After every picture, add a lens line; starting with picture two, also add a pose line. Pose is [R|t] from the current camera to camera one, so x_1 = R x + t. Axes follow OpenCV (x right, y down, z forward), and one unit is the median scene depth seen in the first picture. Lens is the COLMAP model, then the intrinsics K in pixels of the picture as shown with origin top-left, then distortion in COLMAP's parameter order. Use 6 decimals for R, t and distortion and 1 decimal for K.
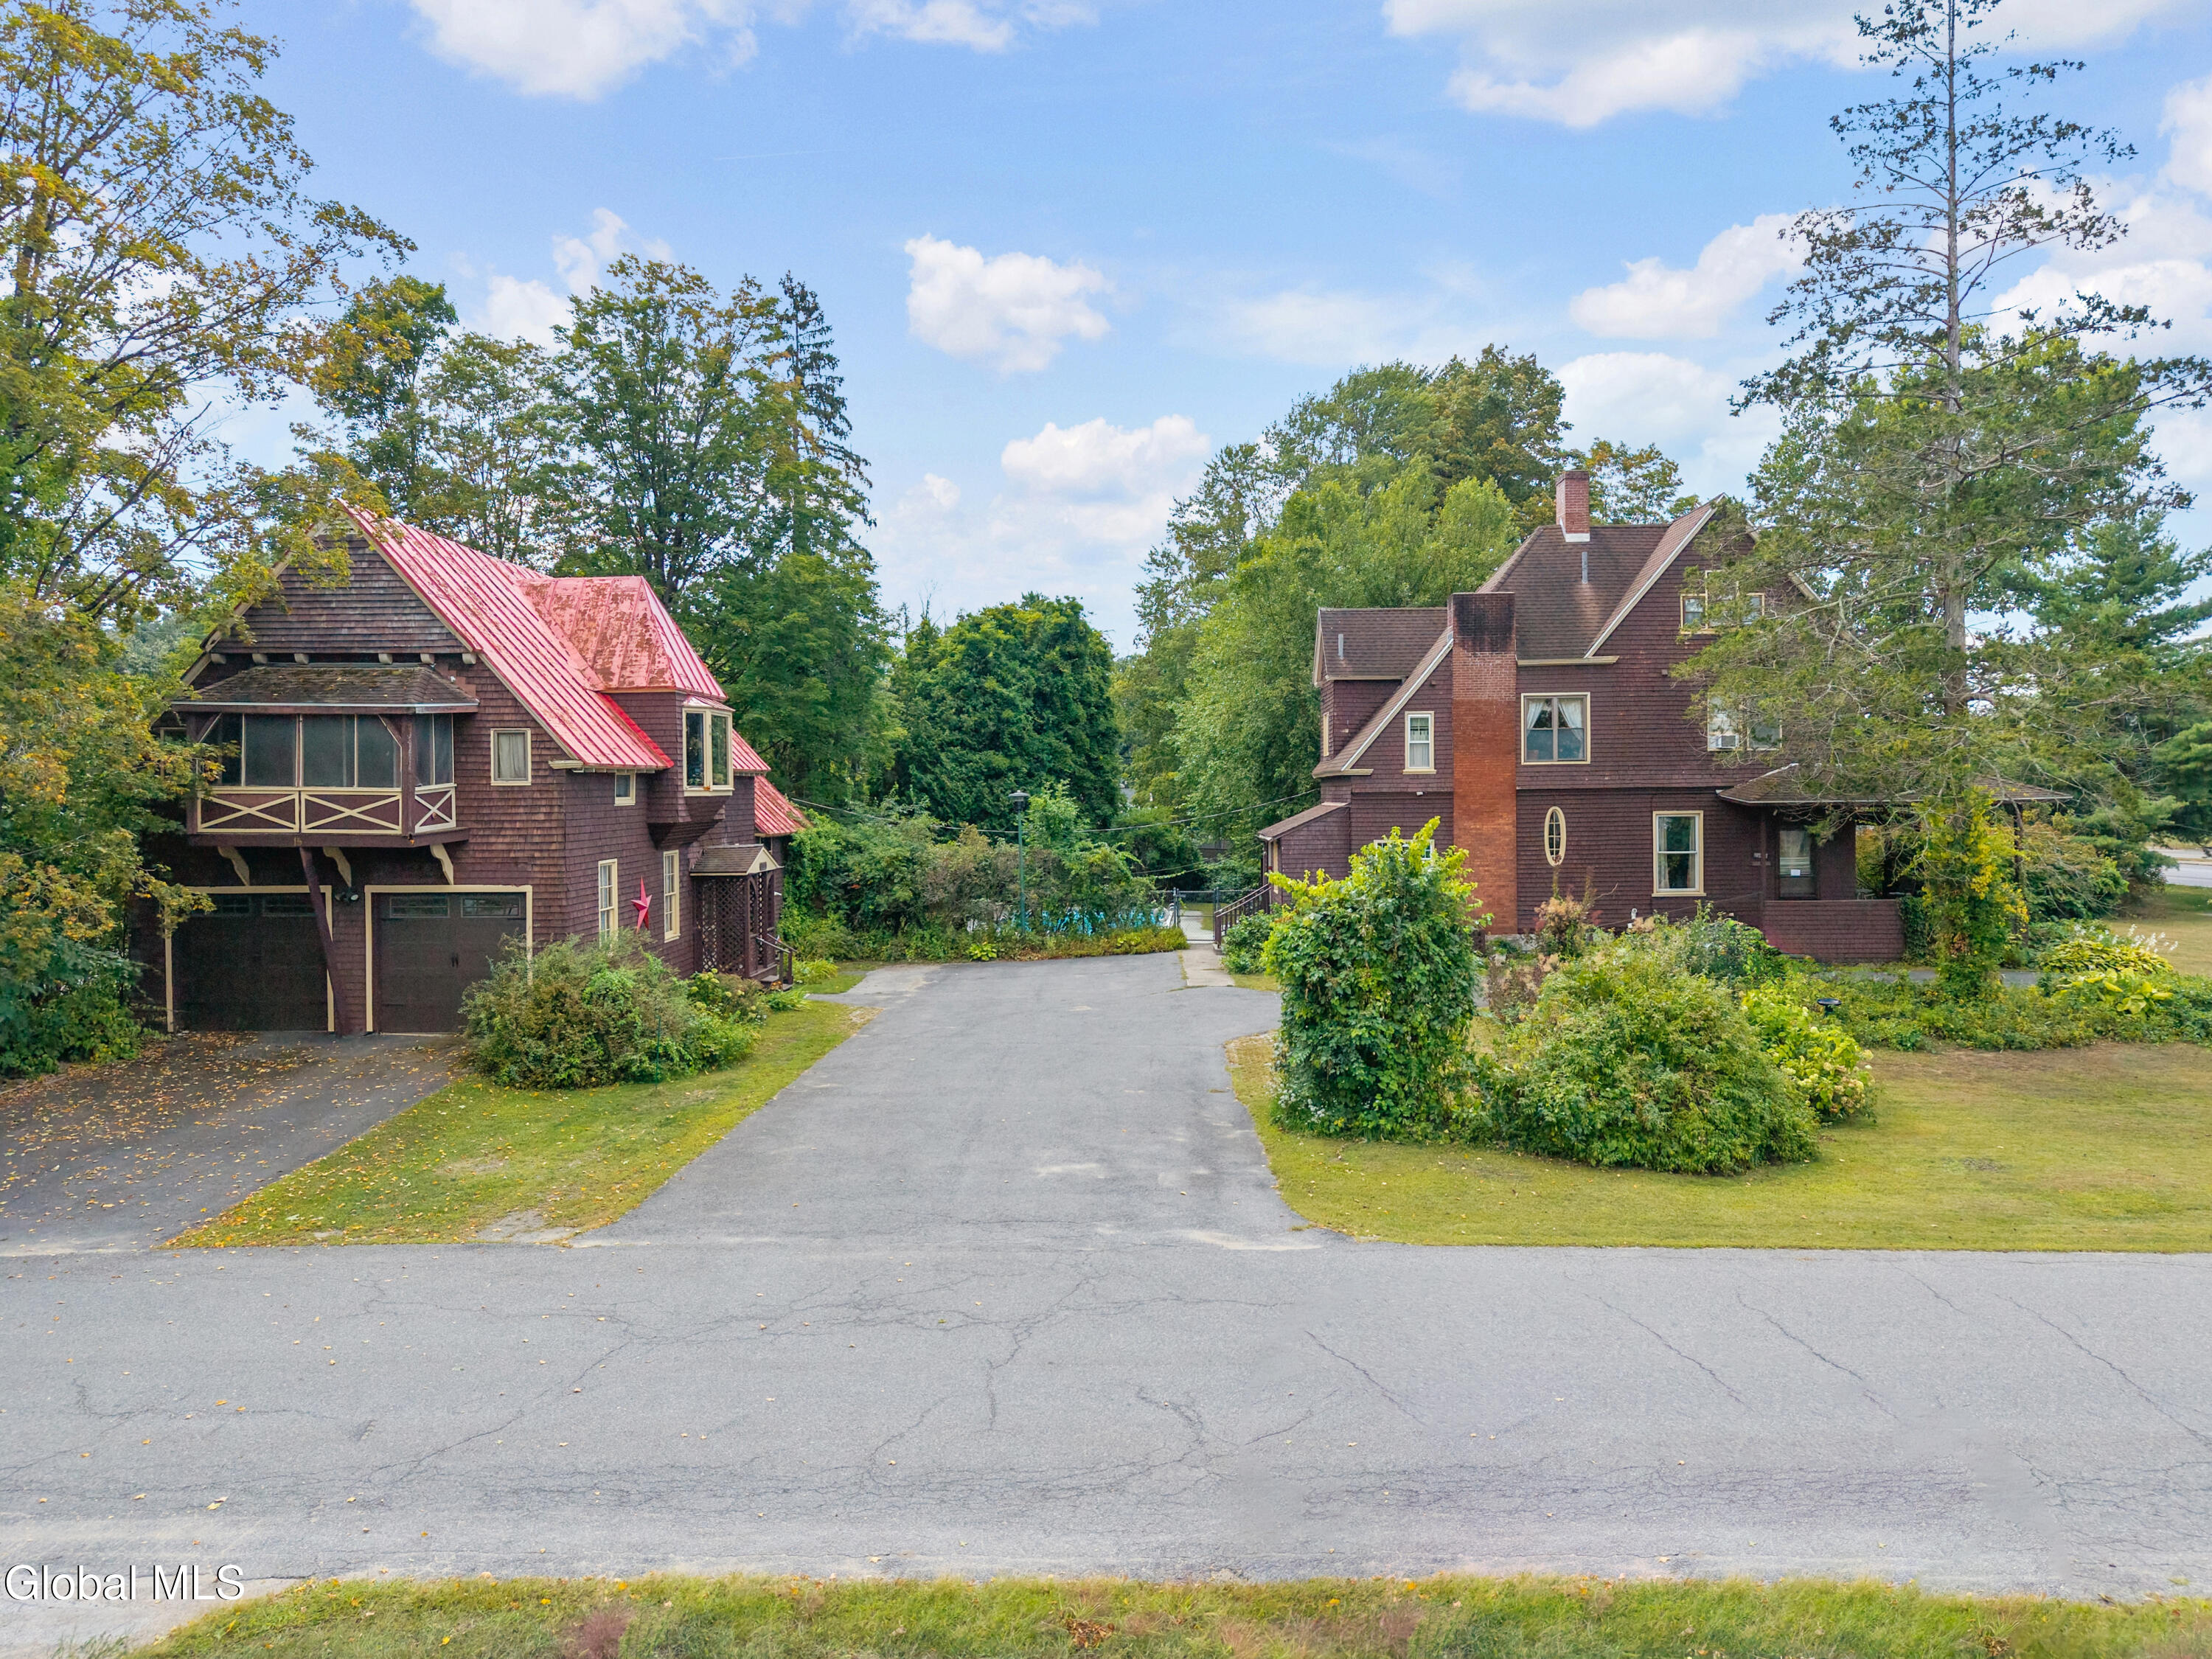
lens RADIAL K [[1550.1, 0, 1106.0], [0, 1550.1, 829.5], [0, 0, 1]] dist [0.023687, -0.007560]
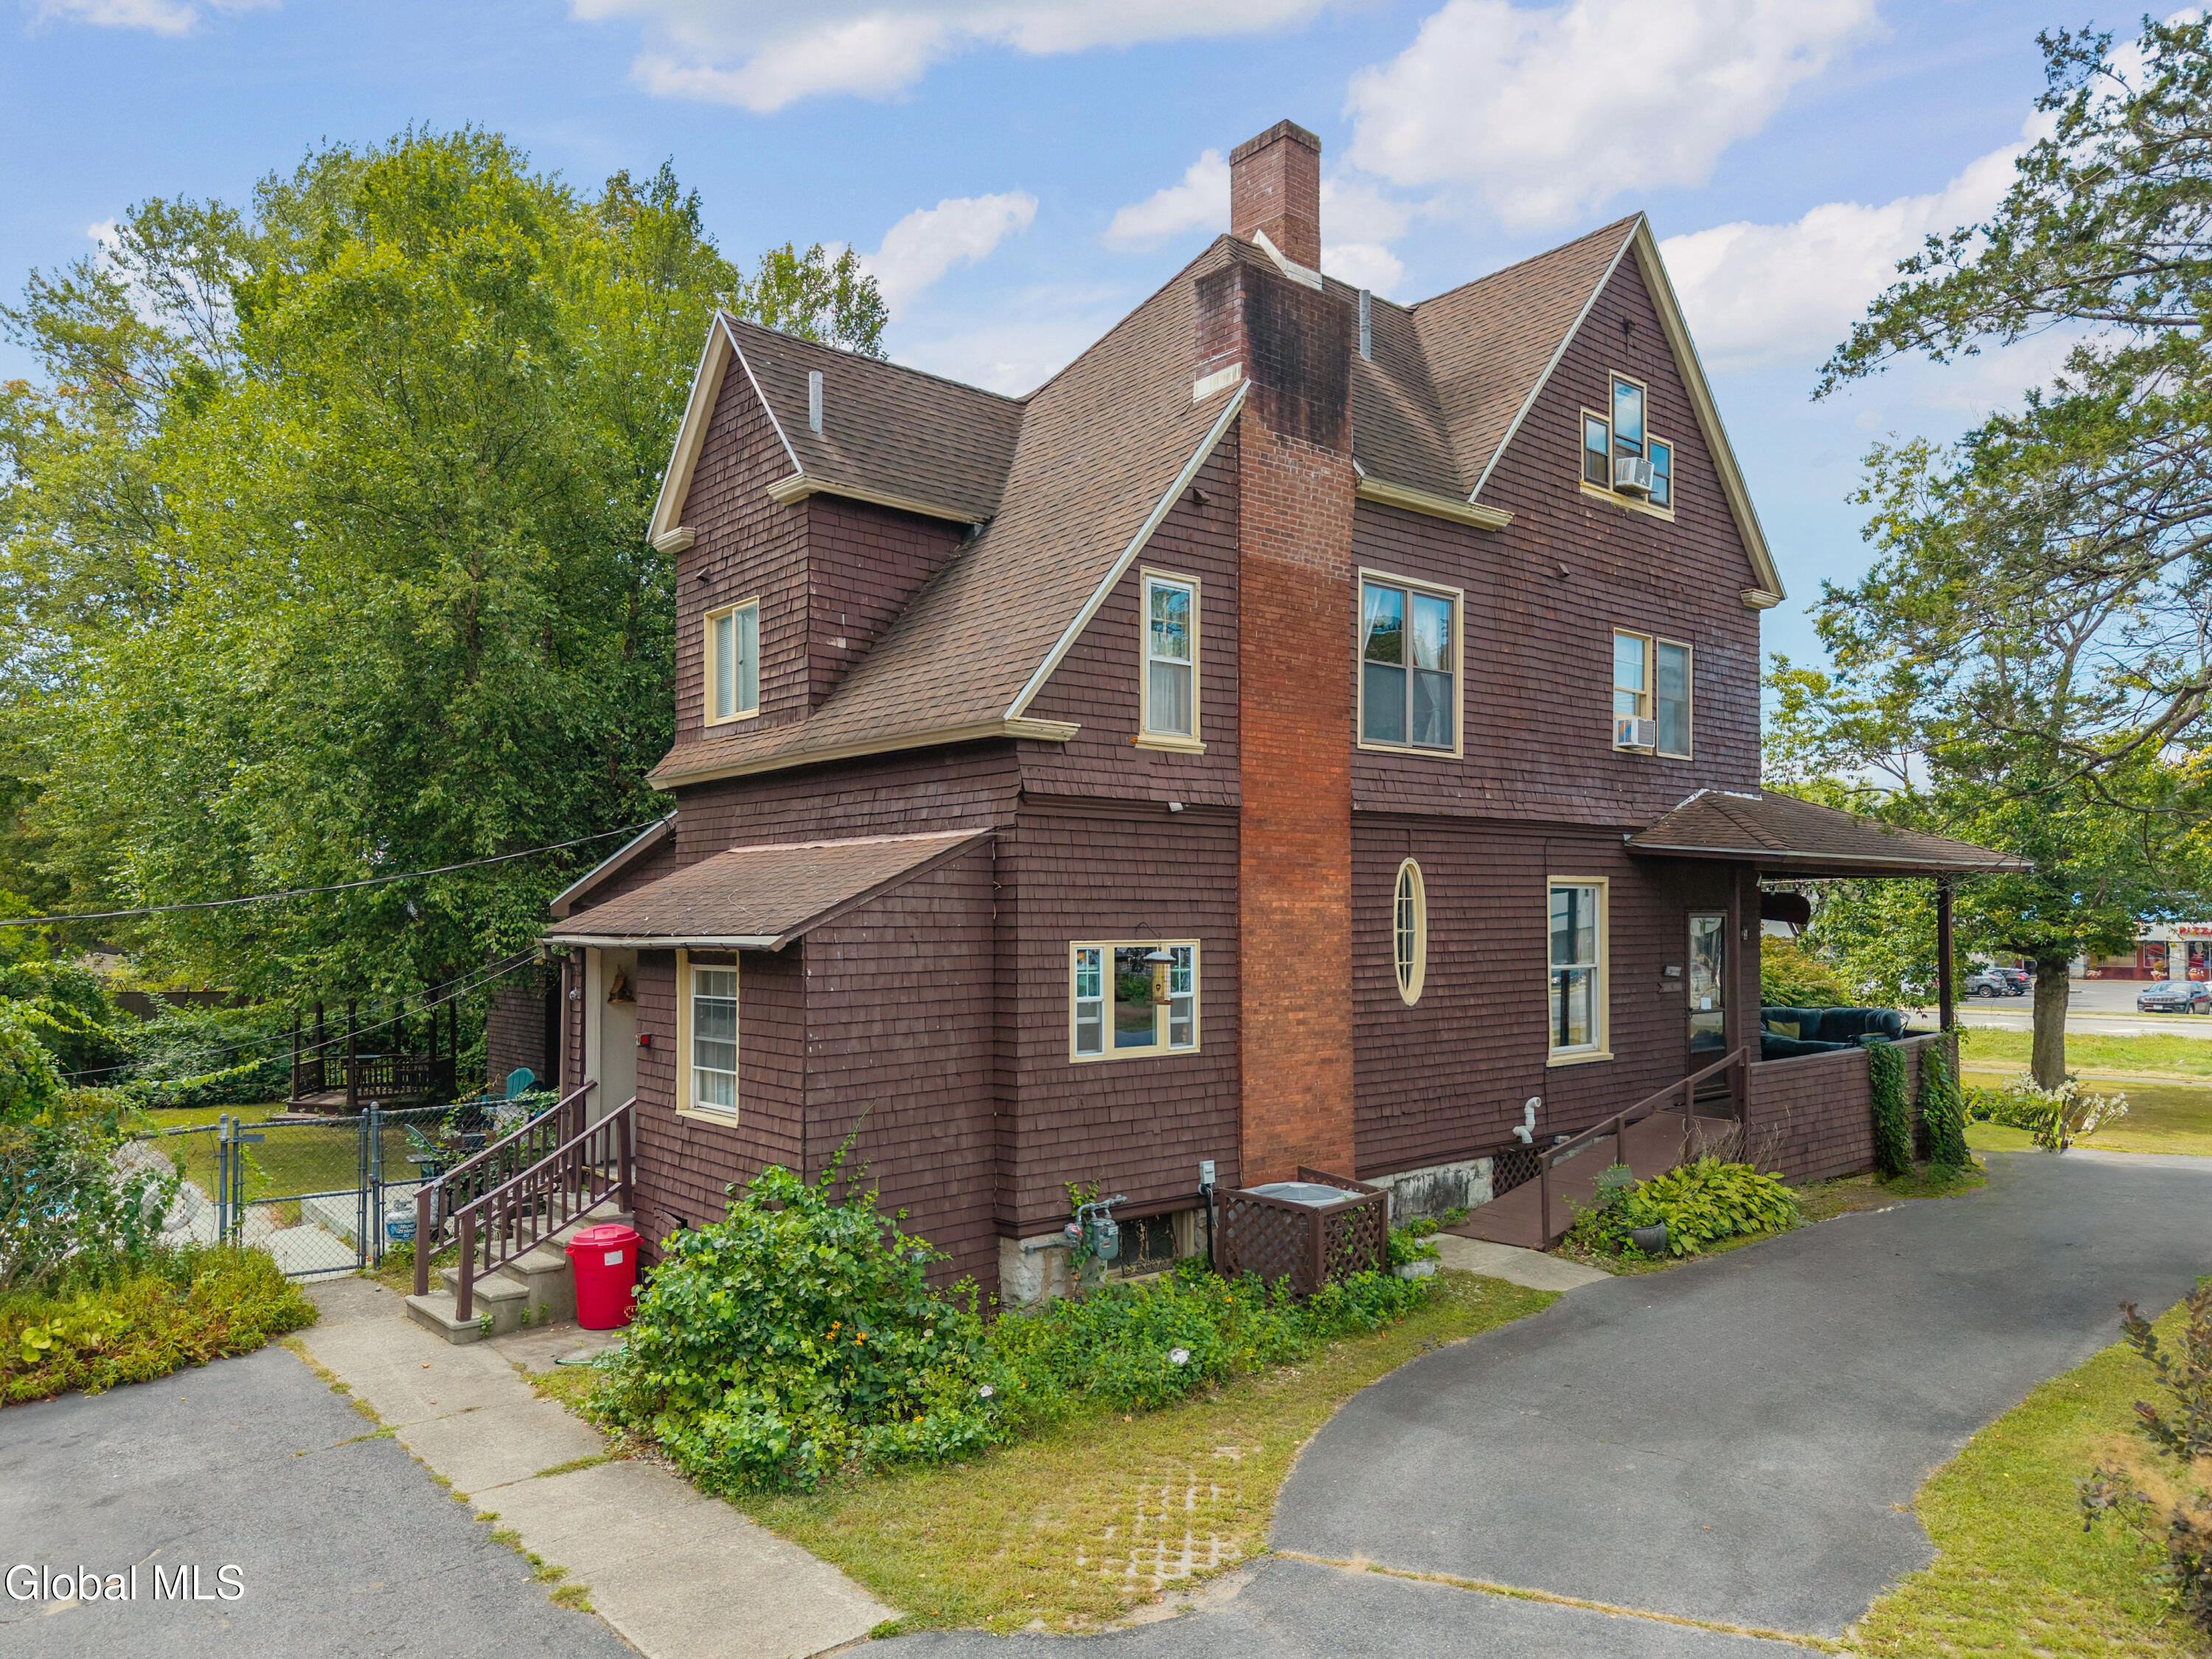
lens RADIAL K [[1467.0, 0, 1102.8], [0, 1467.0, 900.1], [0, 0, 1]] dist [0.059115, -0.117213]
pose [[0.724058, 0.011243, 0.689648, -0.035458], [0.016321, 0.999308, -0.033426, 0.008121], [-0.689546, 0.035458, 0.723373, 0.775941]]
